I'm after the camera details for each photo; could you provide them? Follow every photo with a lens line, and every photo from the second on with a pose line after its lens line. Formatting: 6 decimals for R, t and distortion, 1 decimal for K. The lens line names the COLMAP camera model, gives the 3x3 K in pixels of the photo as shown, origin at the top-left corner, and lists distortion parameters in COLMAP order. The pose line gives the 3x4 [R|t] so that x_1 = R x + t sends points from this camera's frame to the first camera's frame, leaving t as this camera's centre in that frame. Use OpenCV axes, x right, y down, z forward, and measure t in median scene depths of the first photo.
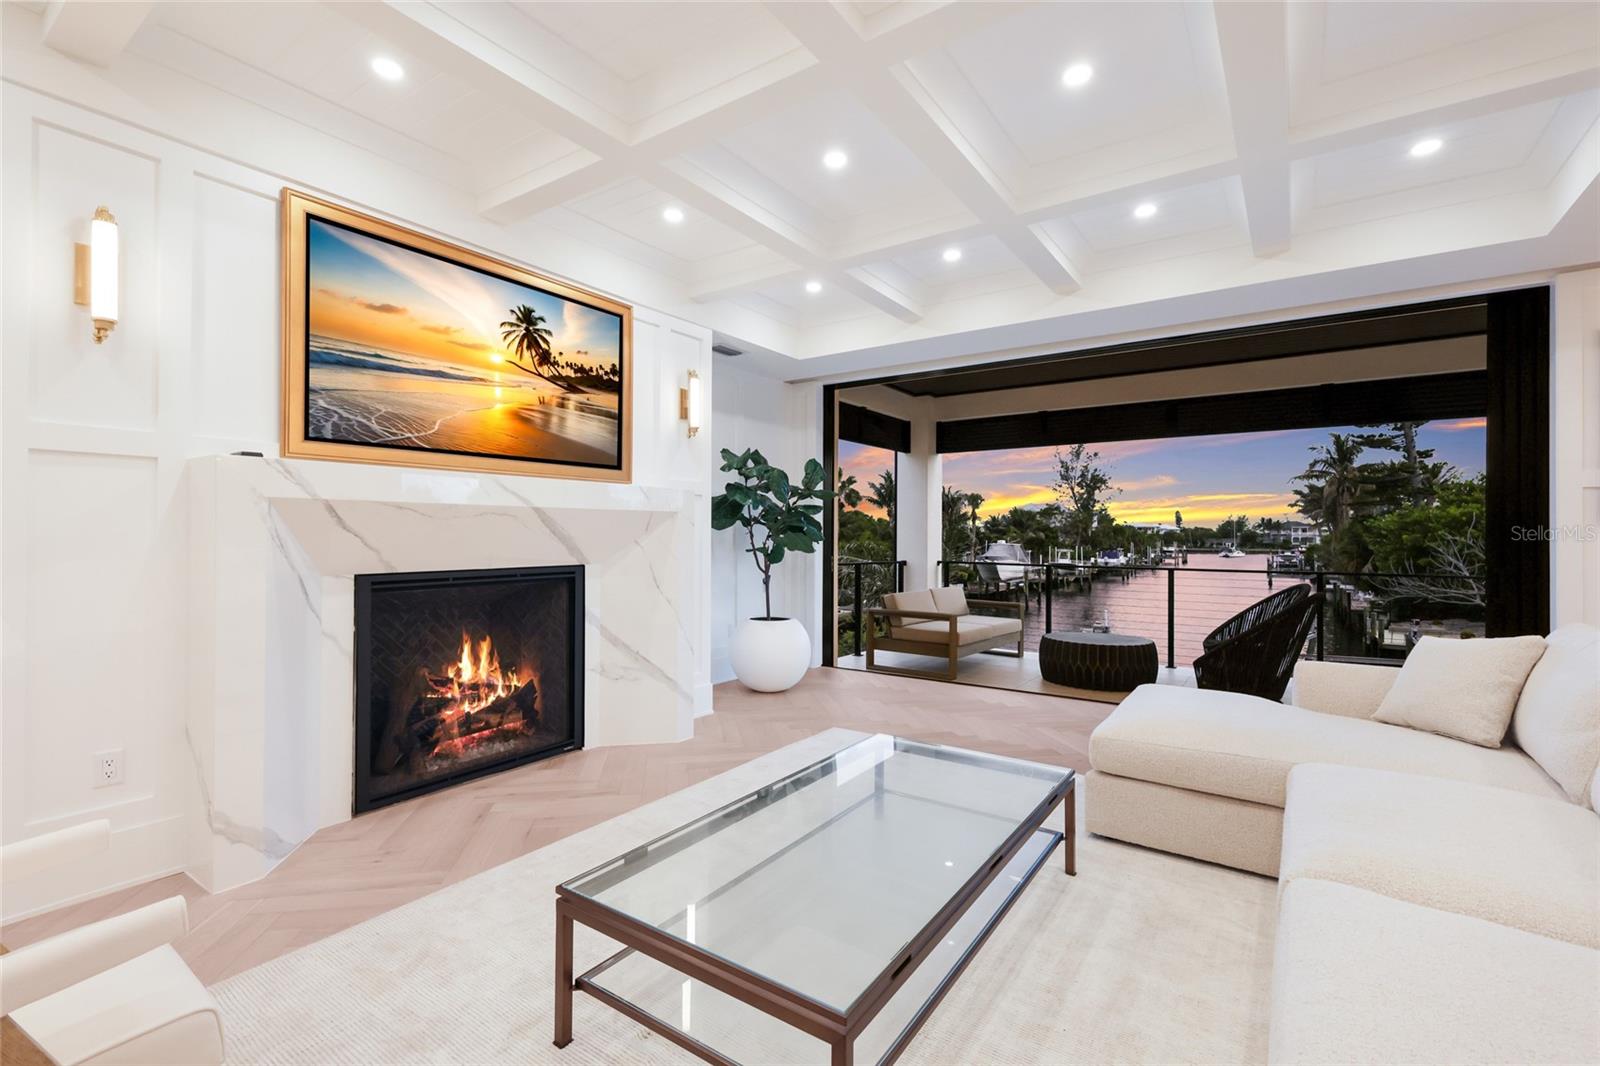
lens RADIAL K [[706.1, 0, 802.5], [0, 706.1, 535.5], [0, 0, 1]] dist [-0.005919, -0.001338]
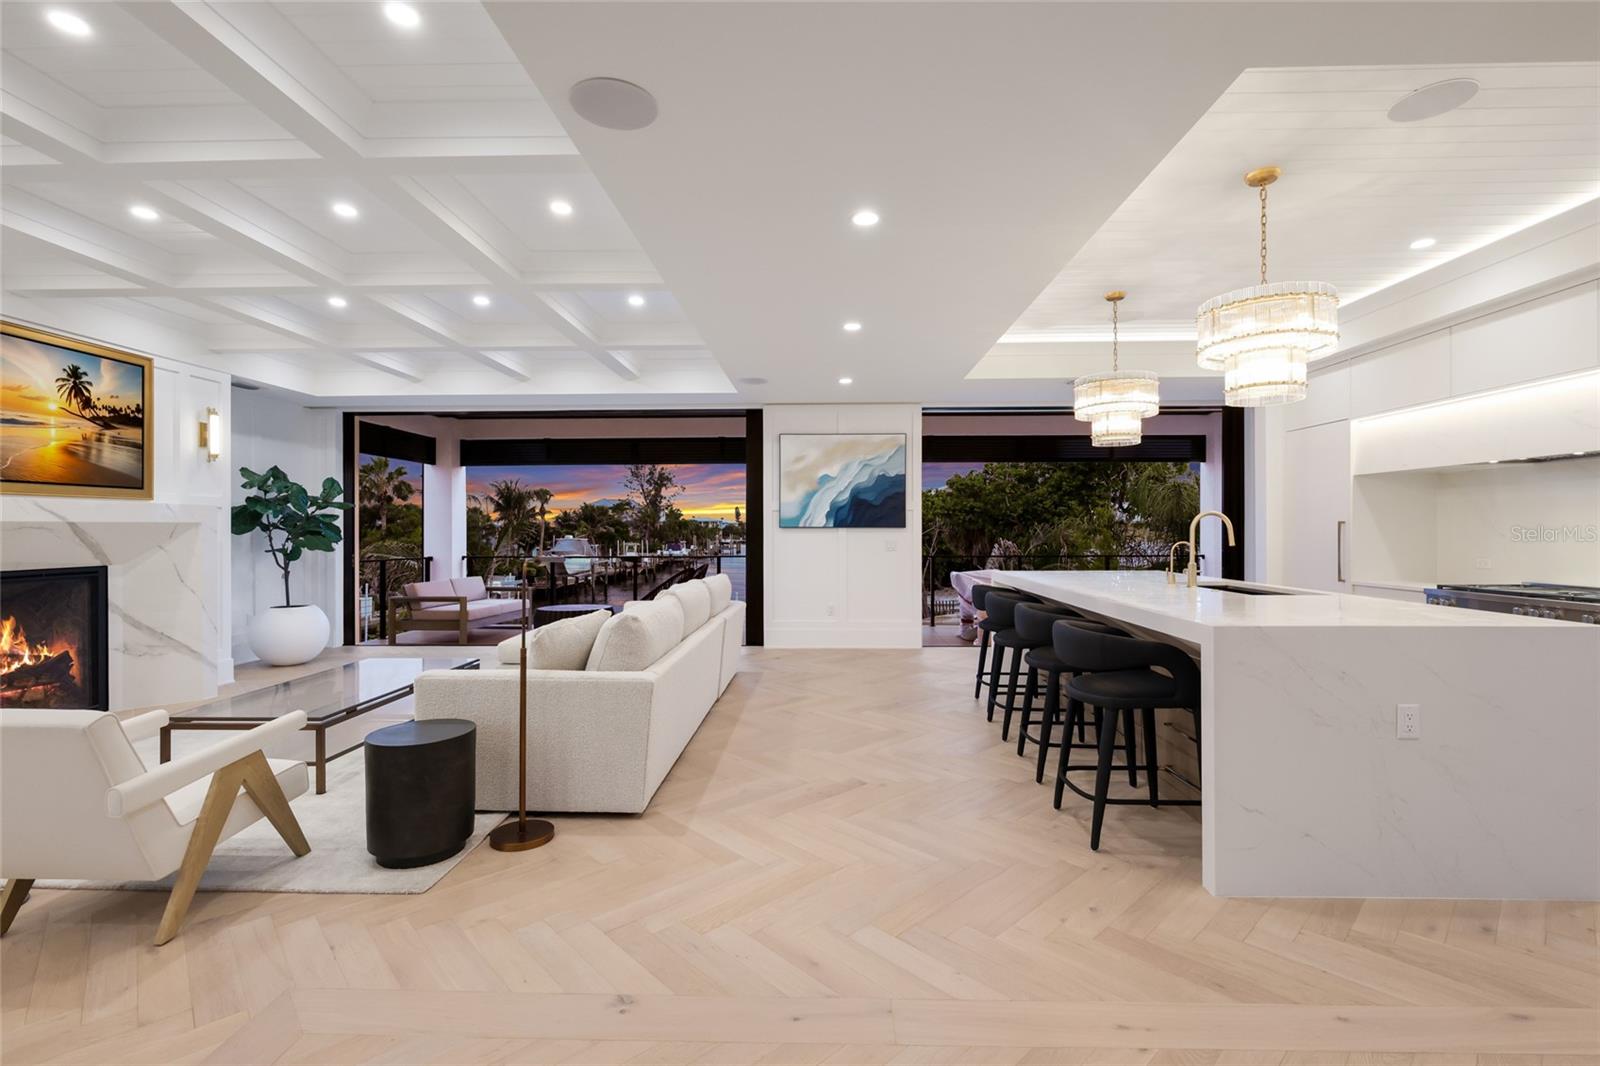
lens RADIAL K [[706.1, 0, 805.0], [0, 706.1, 511.0], [0, 0, 1]] dist [-0.005919, -0.001338]
pose [[0.833788, 0.008387, 0.552021, 0.014363], [0.006246, 0.999677, -0.024623, -0.006239], [-0.552049, 0.023978, 0.833467, -0.322430]]
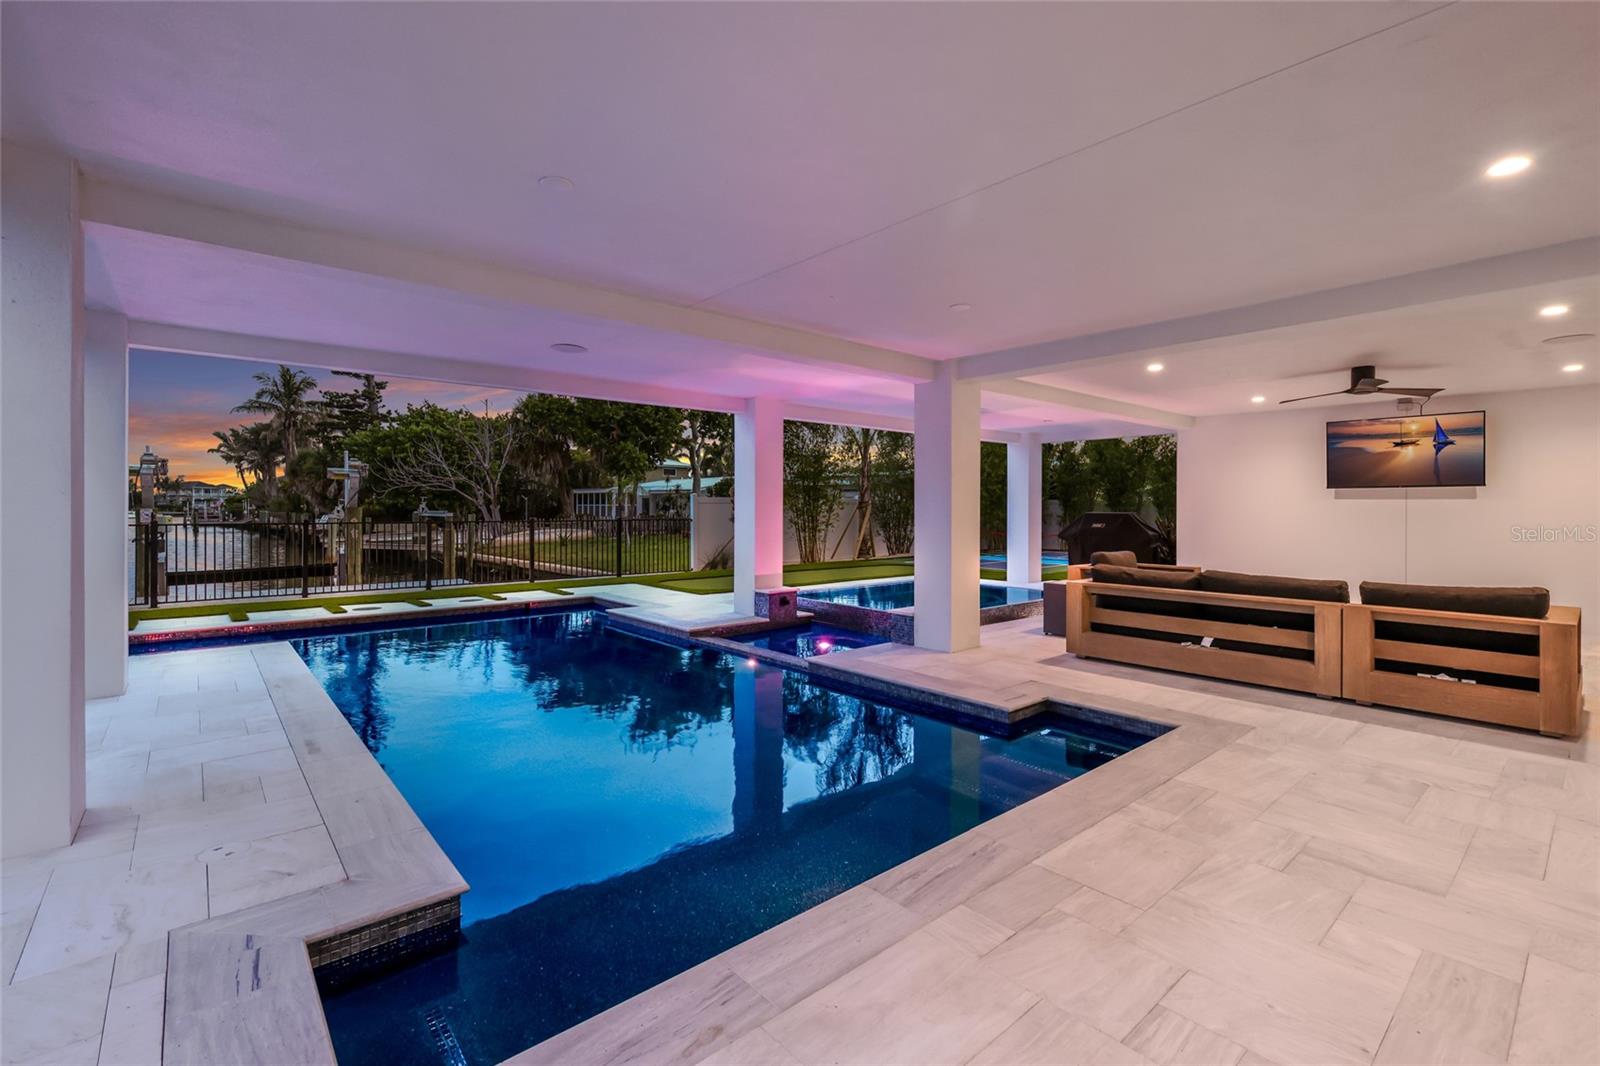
lens RADIAL K [[706.1, 0, 810.7], [0, 706.1, 501.2], [0, 0, 1]] dist [-0.005919, -0.001338]
pose [[0.234999, 0.003331, 0.971990, -0.226826], [-0.004125, 0.999989, -0.002430, 0.329790], [-0.971987, -0.003439, 0.235011, 0.322473]]
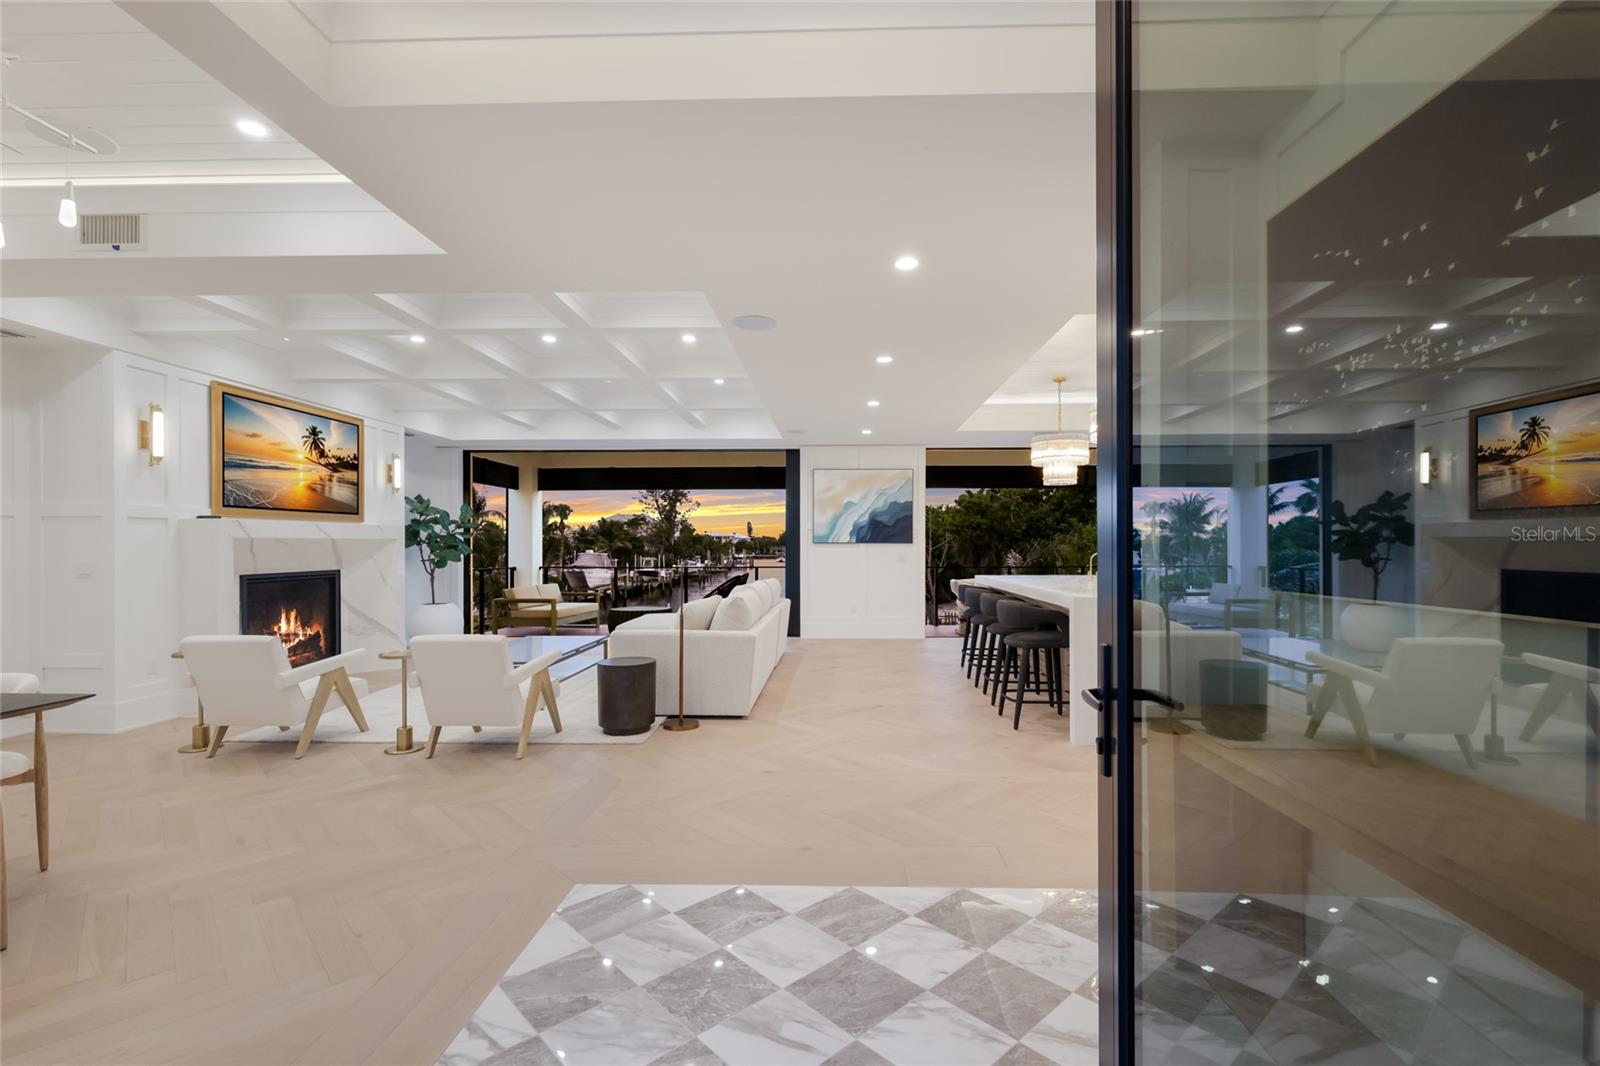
lens RADIAL K [[706.1, 0, 819.0], [0, 706.1, 534.4], [0, 0, 1]] dist [-0.005919, -0.001338]
pose [[0.832130, 0.002355, 0.554576, -0.127751], [0.005660, 0.999903, -0.012739, -0.007476], [-0.554552, 0.013739, 0.832035, -0.492501]]
